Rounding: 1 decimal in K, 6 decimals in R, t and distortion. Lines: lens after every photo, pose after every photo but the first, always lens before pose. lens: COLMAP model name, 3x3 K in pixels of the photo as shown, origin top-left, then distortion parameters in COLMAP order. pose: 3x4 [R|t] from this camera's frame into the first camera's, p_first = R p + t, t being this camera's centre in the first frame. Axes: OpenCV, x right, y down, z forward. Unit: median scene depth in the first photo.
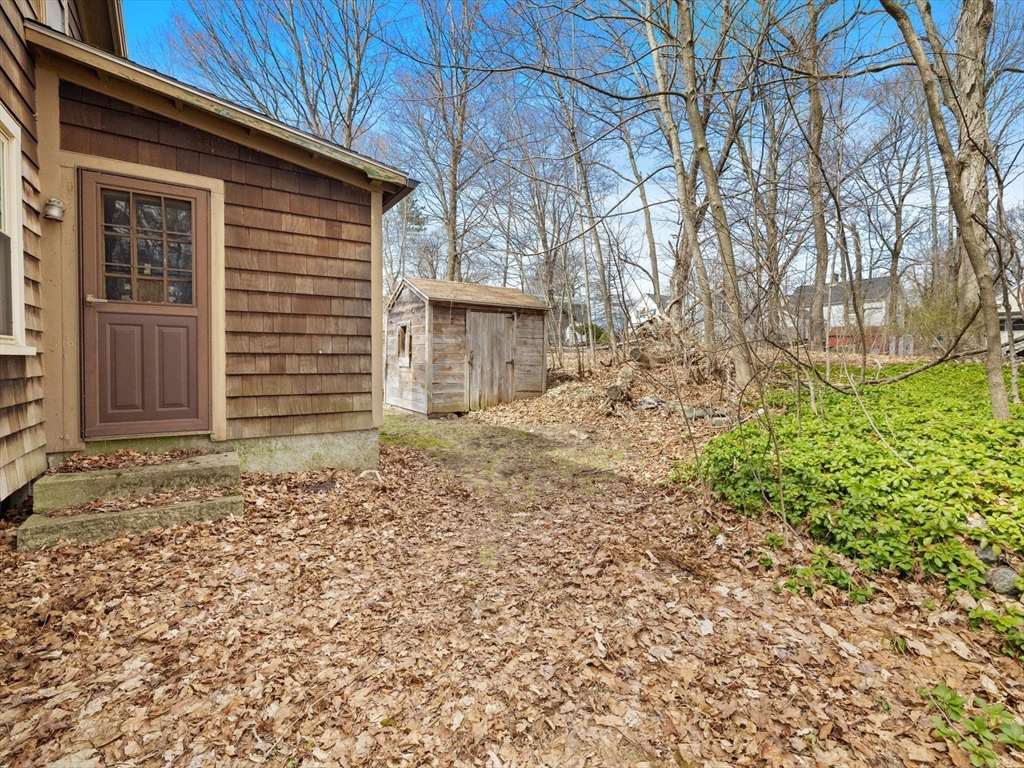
lens RADIAL K [[487.8, 0, 511.6], [0, 487.8, 356.9], [0, 0, 1]] dist [0.000129, 0.000434]
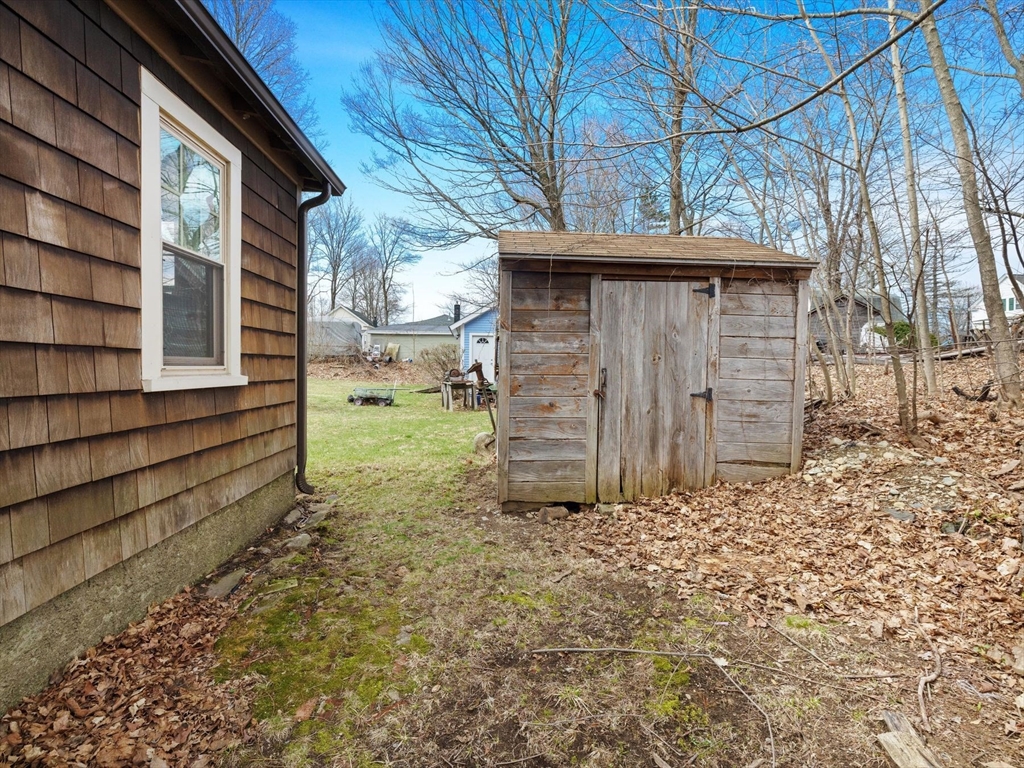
lens RADIAL K [[487.8, 0, 511.6], [0, 487.8, 356.9], [0, 0, 1]] dist [0.000129, 0.000434]
pose [[0.871050, -0.001958, -0.491191, 0.062099], [-0.005114, 0.999902, -0.013055, -0.015062], [0.491168, 0.013883, 0.870954, 0.540190]]
